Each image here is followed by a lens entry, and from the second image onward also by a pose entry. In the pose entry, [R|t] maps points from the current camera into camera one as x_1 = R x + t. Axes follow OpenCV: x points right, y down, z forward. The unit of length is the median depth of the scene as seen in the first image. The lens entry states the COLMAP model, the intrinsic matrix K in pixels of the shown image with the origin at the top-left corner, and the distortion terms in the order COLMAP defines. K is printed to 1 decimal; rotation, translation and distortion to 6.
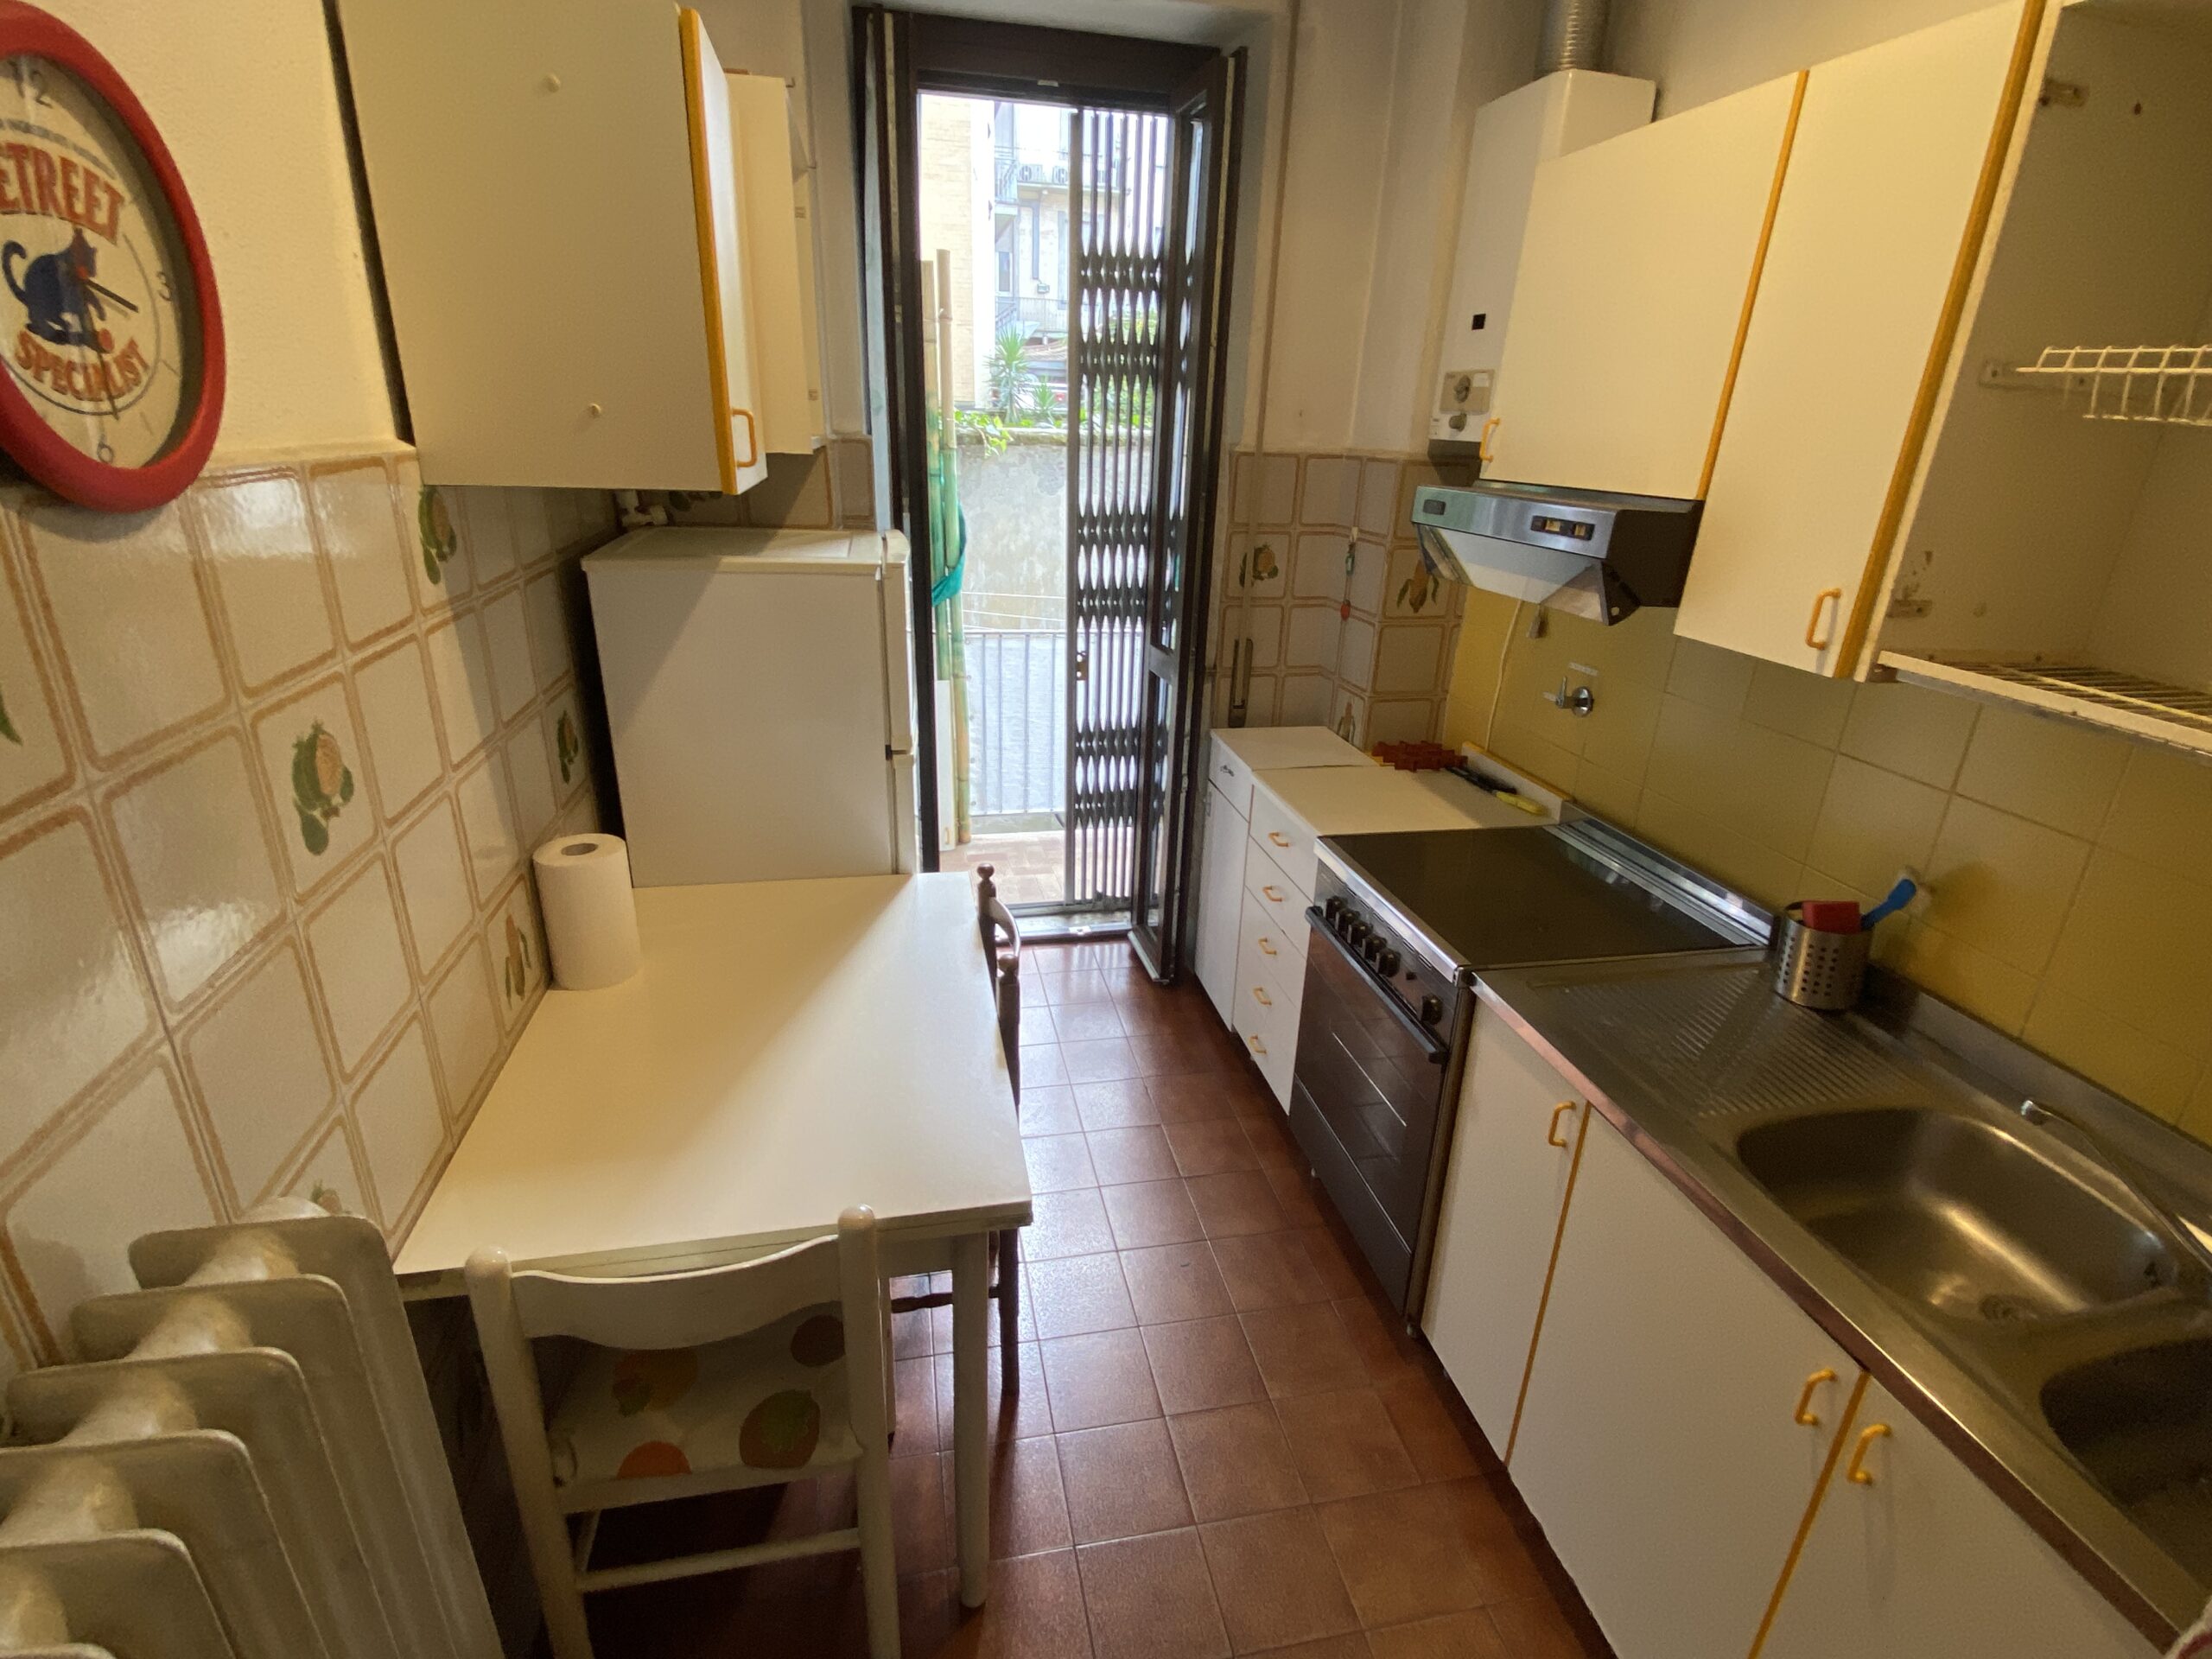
lens RADIAL K [[1036.0, 0, 1108.6], [0, 1036.0, 818.7], [0, 0, 1]] dist [0.012924, -0.018493]
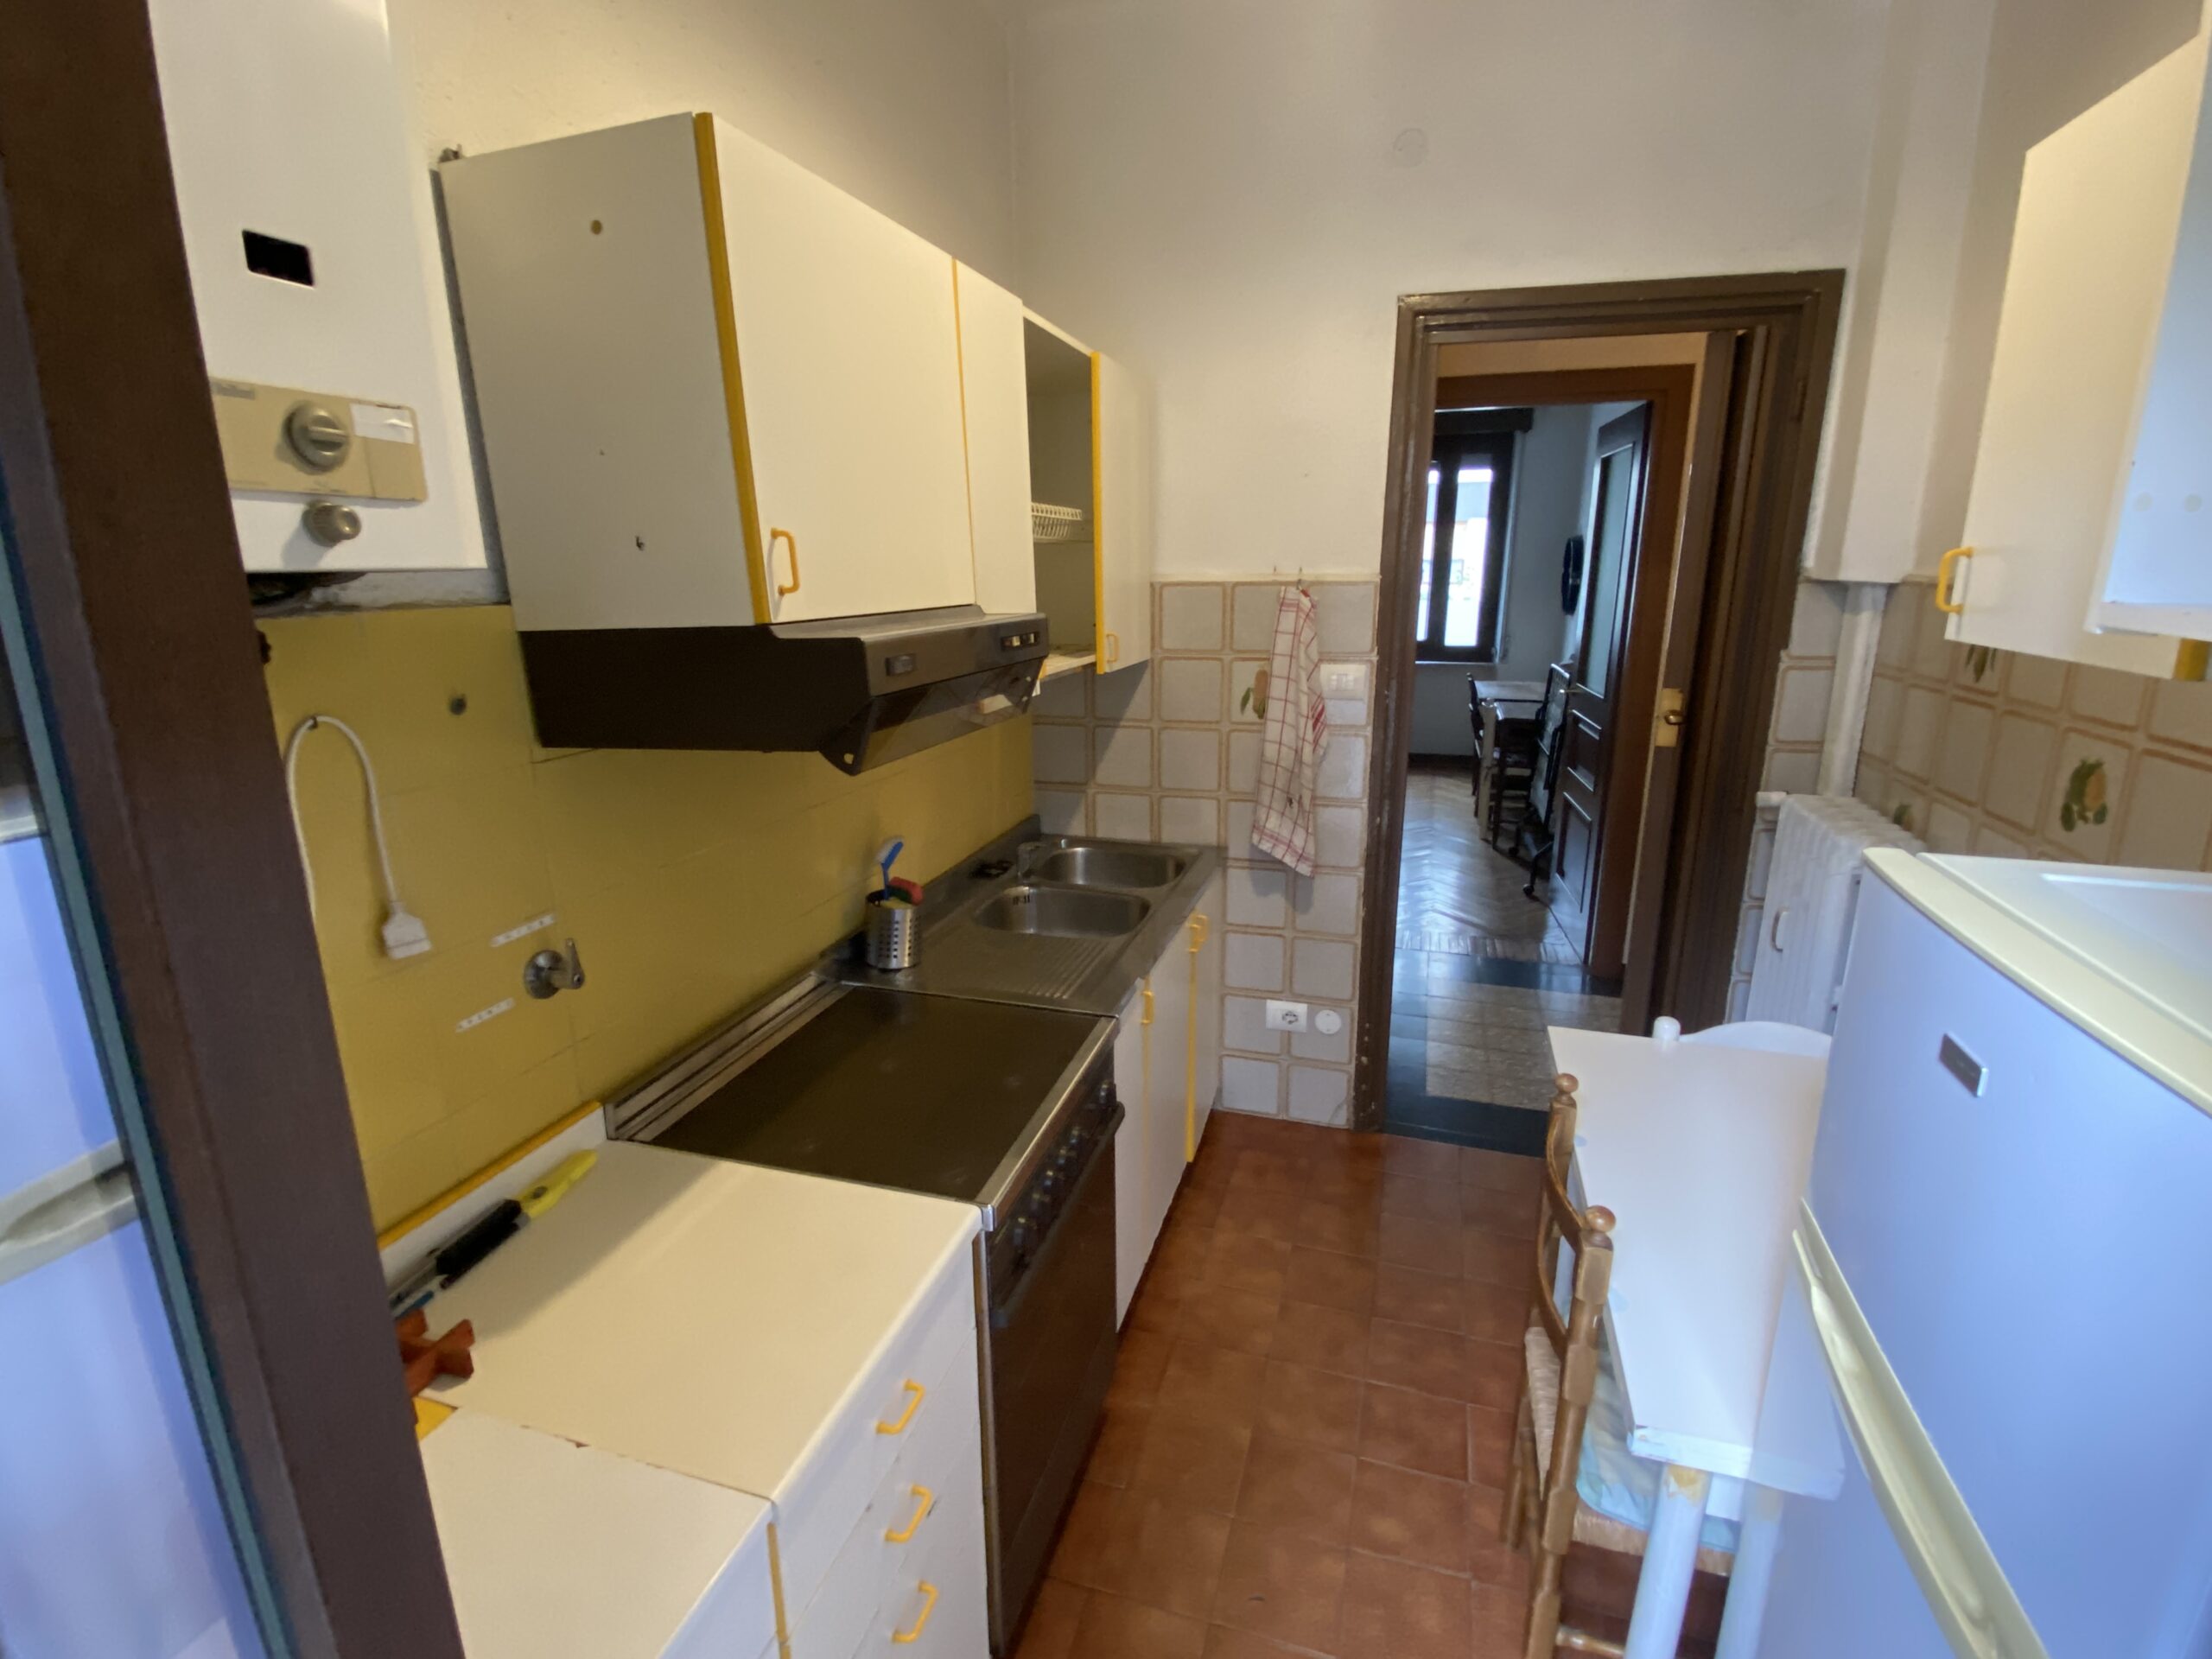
lens RADIAL K [[1036.0, 0, 1108.6], [0, 1036.0, 818.7], [0, 0, 1]] dist [0.012924, -0.018493]
pose [[-0.871343, -0.146356, 0.468340, -0.104134], [0.154326, 0.824300, 0.544714, -0.472636], [-0.465774, 0.546910, -0.695661, 1.234095]]
